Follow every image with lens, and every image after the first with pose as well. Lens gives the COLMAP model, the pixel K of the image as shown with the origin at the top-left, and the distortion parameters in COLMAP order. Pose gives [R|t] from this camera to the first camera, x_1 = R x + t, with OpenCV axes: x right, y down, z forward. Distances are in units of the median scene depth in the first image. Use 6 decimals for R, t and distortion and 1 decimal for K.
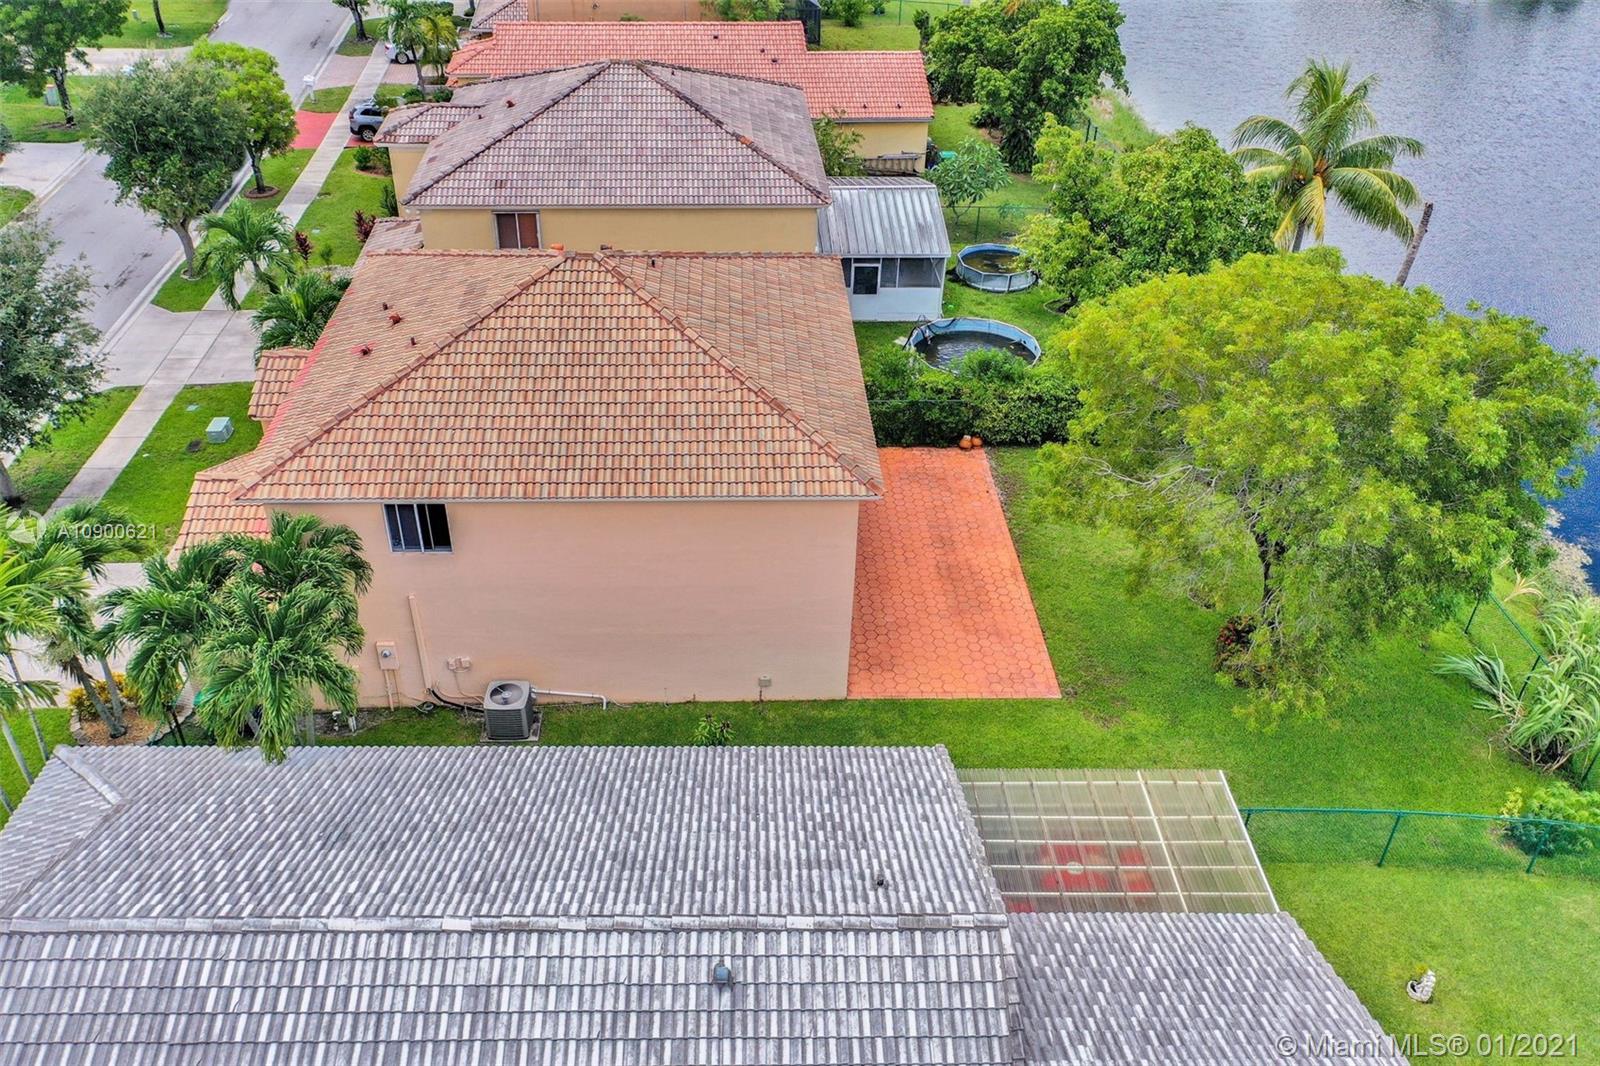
lens RADIAL K [[1228.7, 0, 766.9], [0, 1228.7, 597.9], [0, 0, 1]] dist [0.003522, -0.001591]
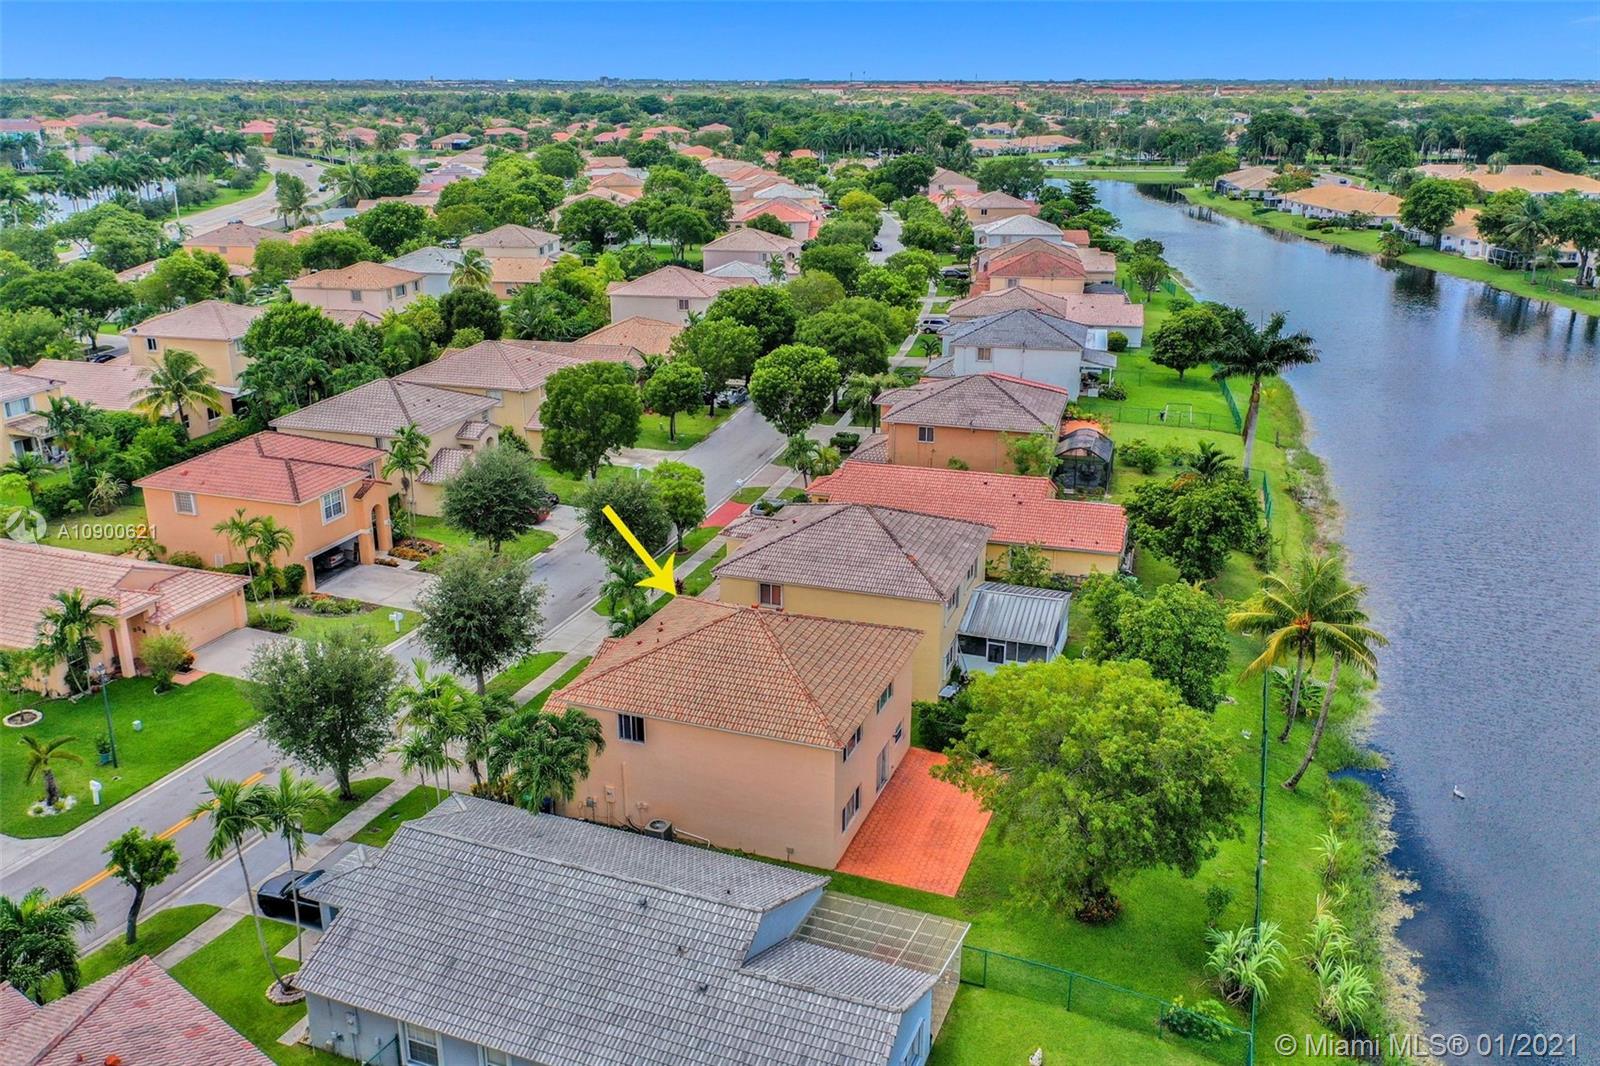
lens RADIAL K [[1399.3, 0, 800.0], [0, 1399.3, 533.0], [0, 0, 1]] dist [0.000538, 0.008903]
pose [[0.915161, 0.104460, -0.389318, 0.802328], [-0.223937, 0.934832, -0.275573, 0.206790], [0.335161, 0.339377, 0.878915, -1.002266]]
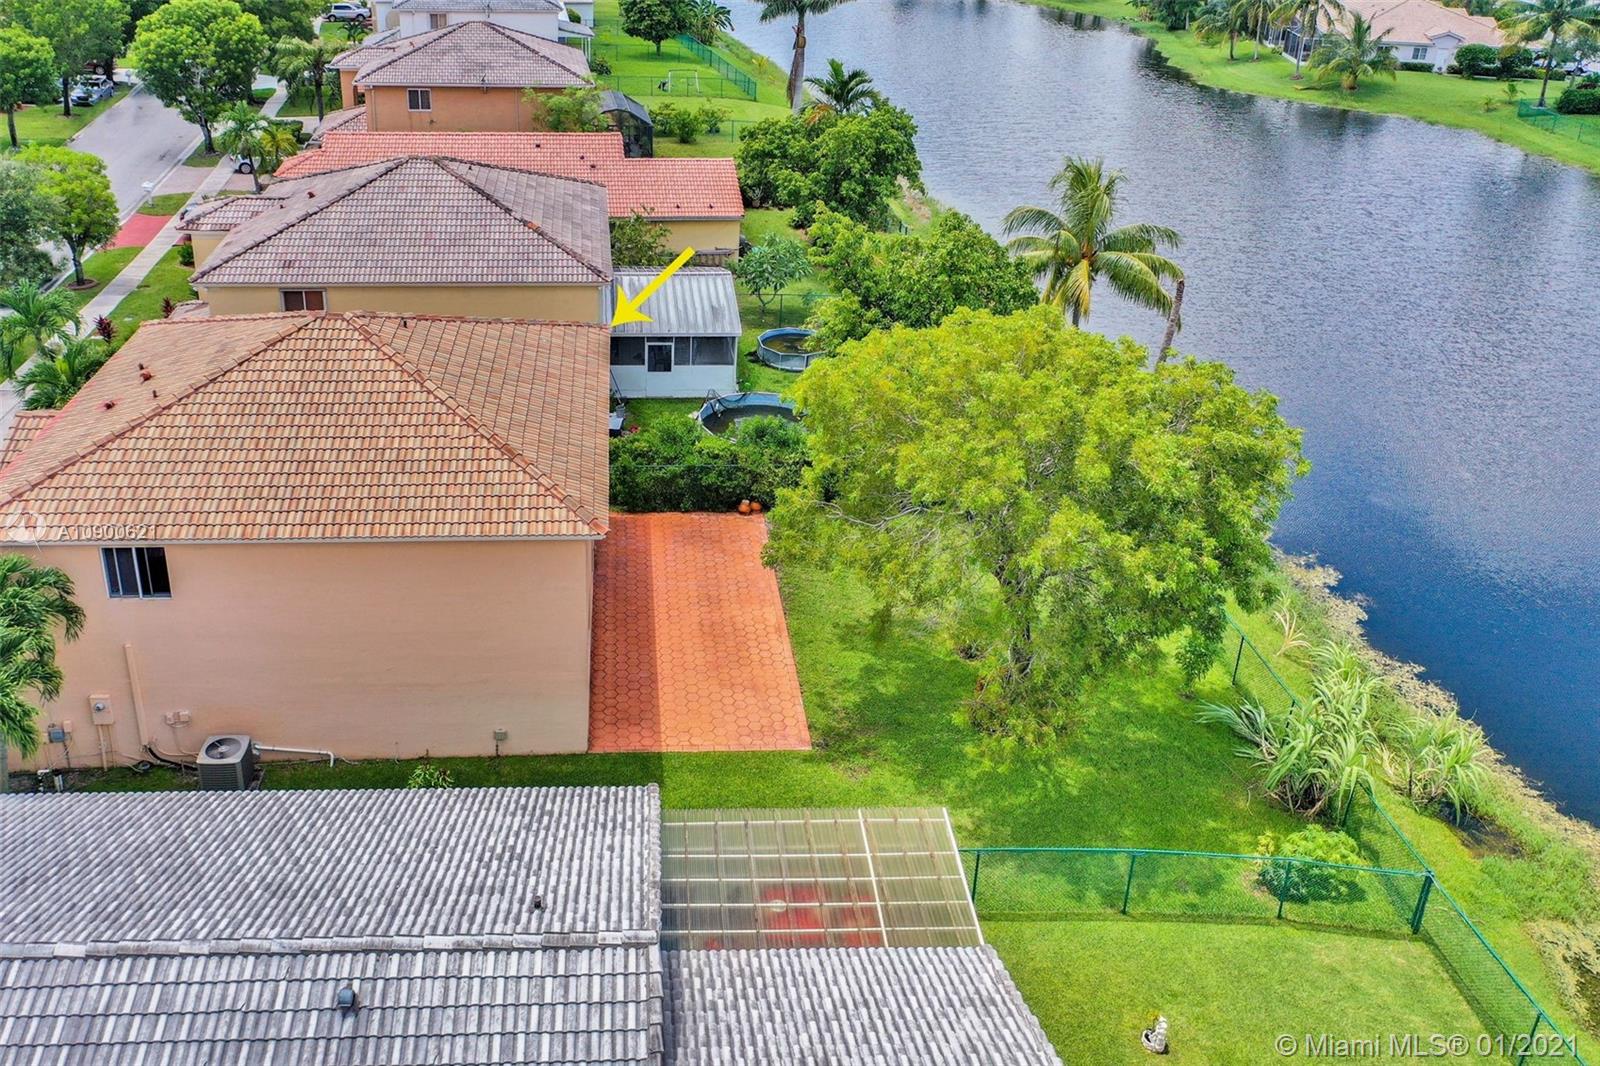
lens RADIAL K [[1286.0, 0, 716.9], [0, 1286.0, 446.7], [0, 0, 1]] dist [0.002910, -0.000592]
pose [[0.999396, -0.007034, 0.034037, 0.141216], [0.014277, 0.975953, -0.217511, 0.072300], [-0.031688, 0.217866, 0.975464, -0.044660]]
